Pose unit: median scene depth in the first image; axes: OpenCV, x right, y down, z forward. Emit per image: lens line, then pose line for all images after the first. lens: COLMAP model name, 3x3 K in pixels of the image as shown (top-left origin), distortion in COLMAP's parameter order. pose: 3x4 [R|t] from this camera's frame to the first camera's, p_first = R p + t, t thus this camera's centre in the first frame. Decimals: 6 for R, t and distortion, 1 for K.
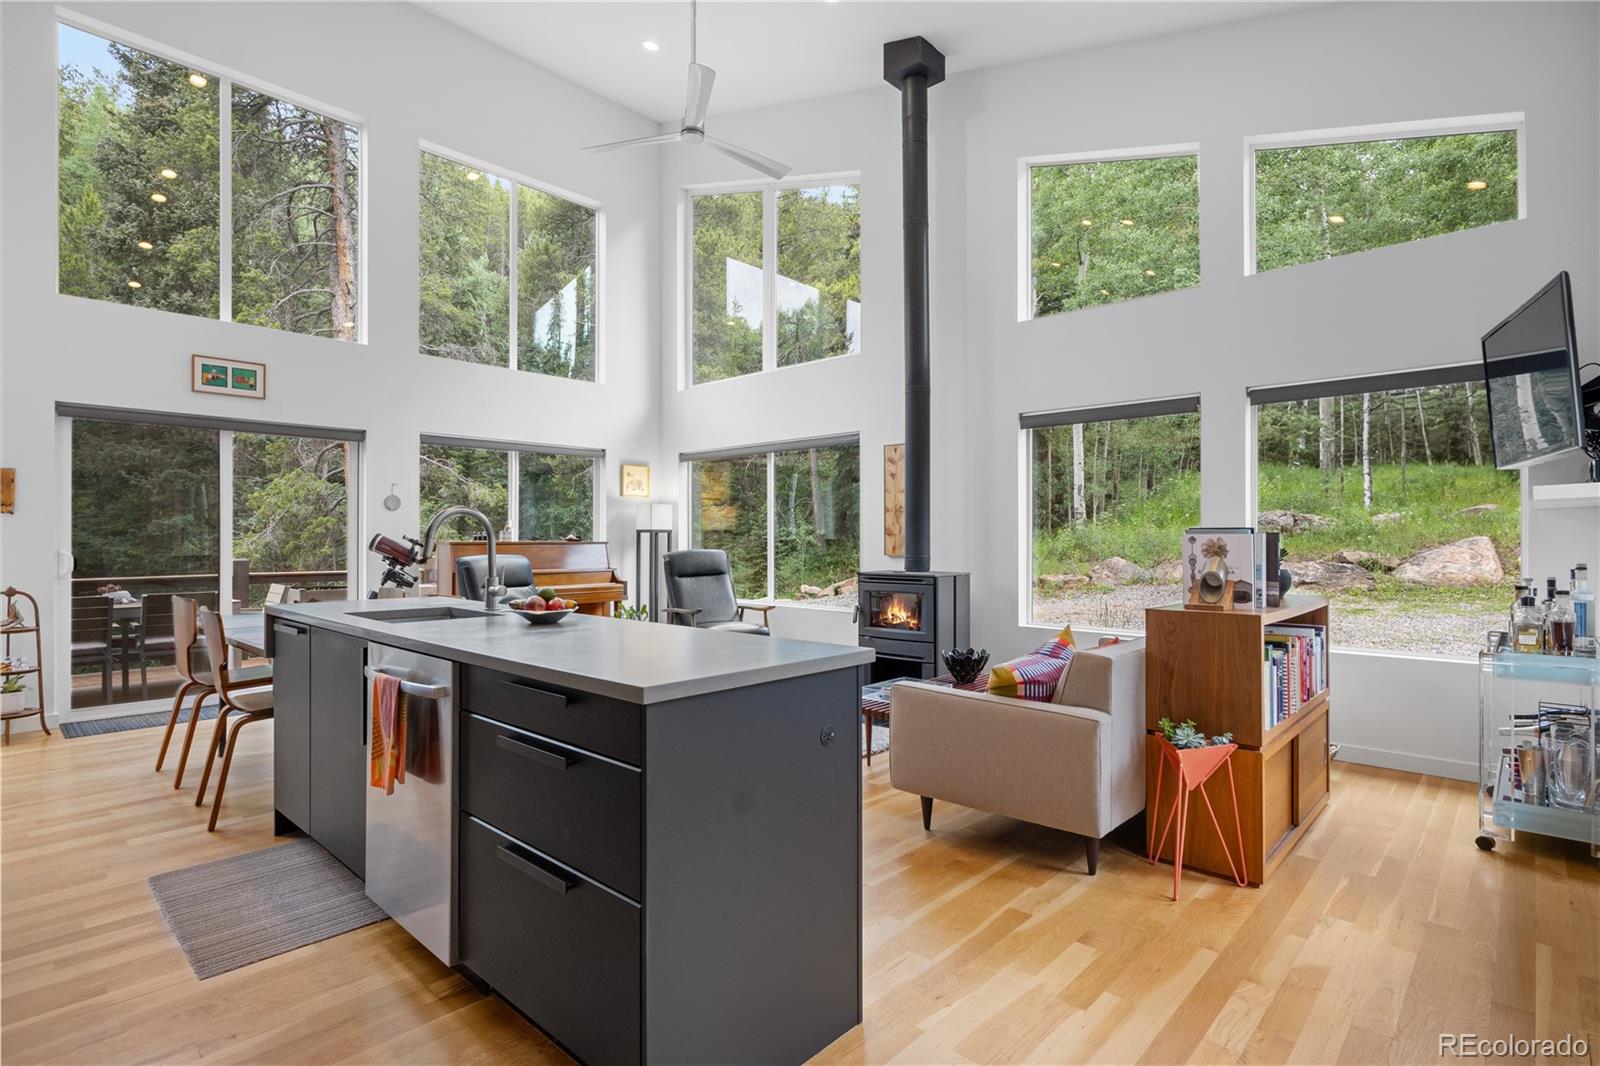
lens RADIAL K [[791.8, 0, 799.9], [0, 791.8, 529.0], [0, 0, 1]] dist [-0.001096, 0.001107]
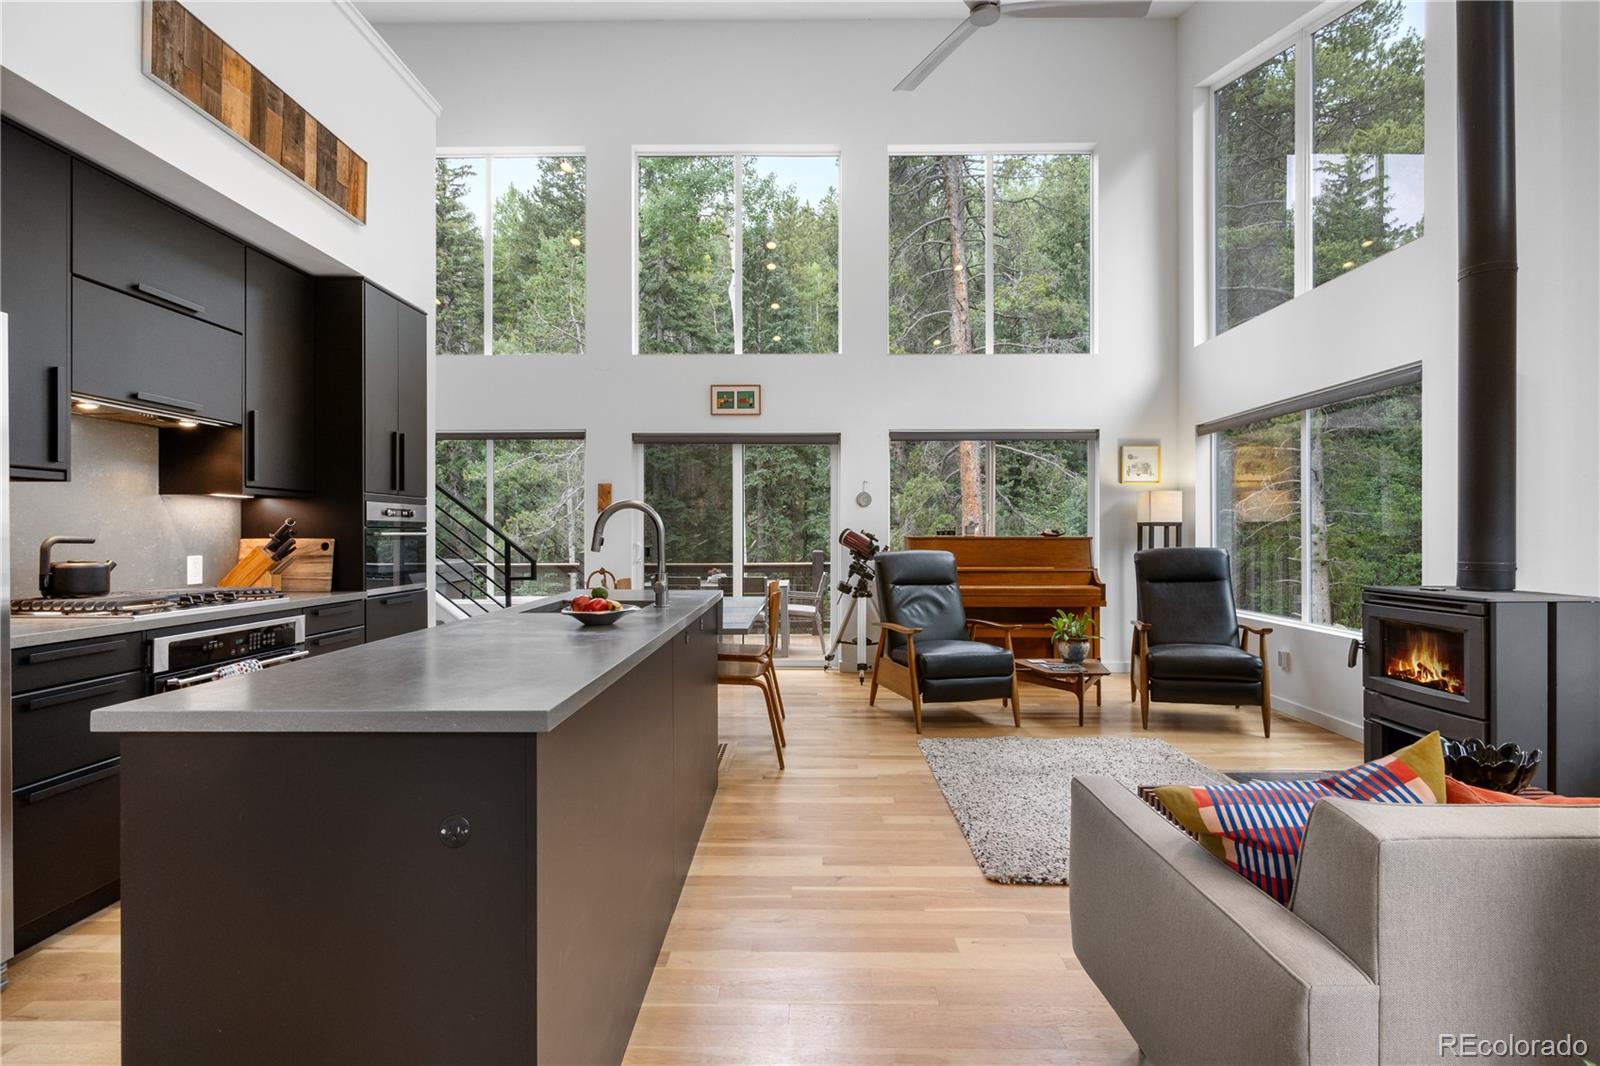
lens RADIAL K [[791.8, 0, 799.9], [0, 791.8, 529.0], [0, 0, 1]] dist [-0.001096, 0.001107]
pose [[0.675619, -0.004762, -0.737236, 0.210450], [0.009095, 0.999957, 0.001876, 0.003587], [0.737195, -0.007973, 0.675633, 0.227372]]
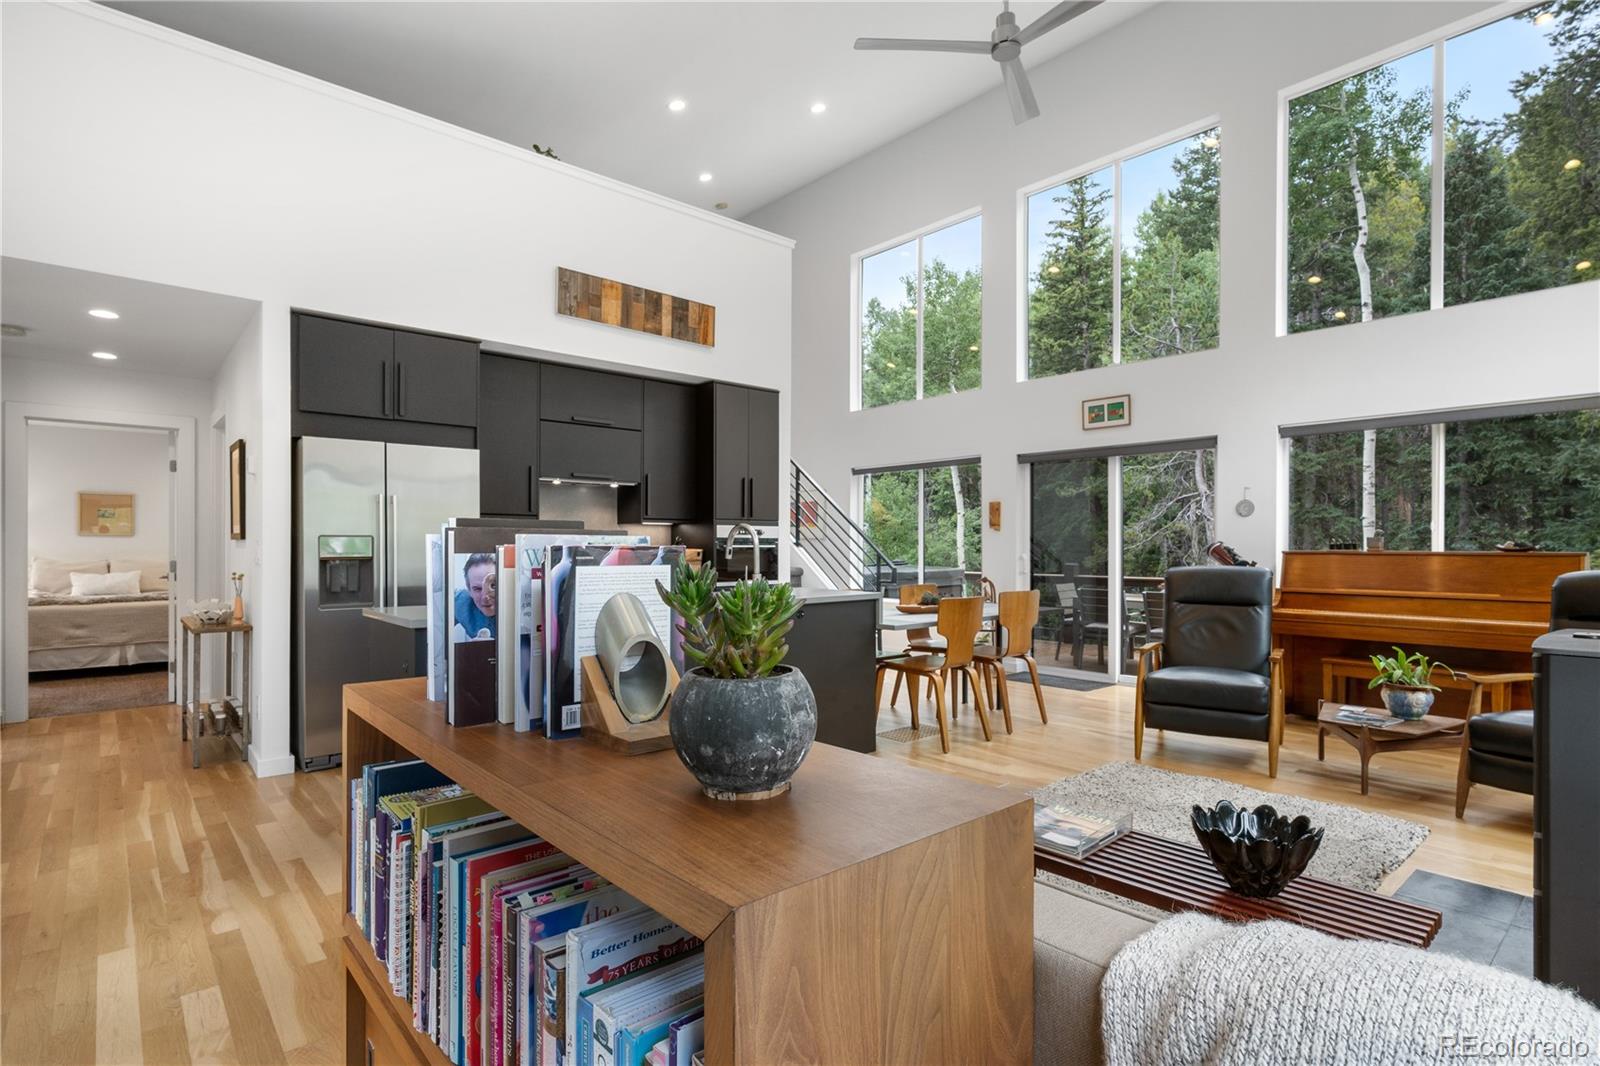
lens RADIAL K [[794.9, 0, 800.1], [0, 794.9, 542.7], [0, 0, 1]] dist [-0.000830, 0.000637]
pose [[-0.097510, -0.004707, -0.995223, 0.469039], [0.009613, 0.999938, -0.005672, 0.007609], [0.995188, -0.010120, -0.097459, 0.583876]]
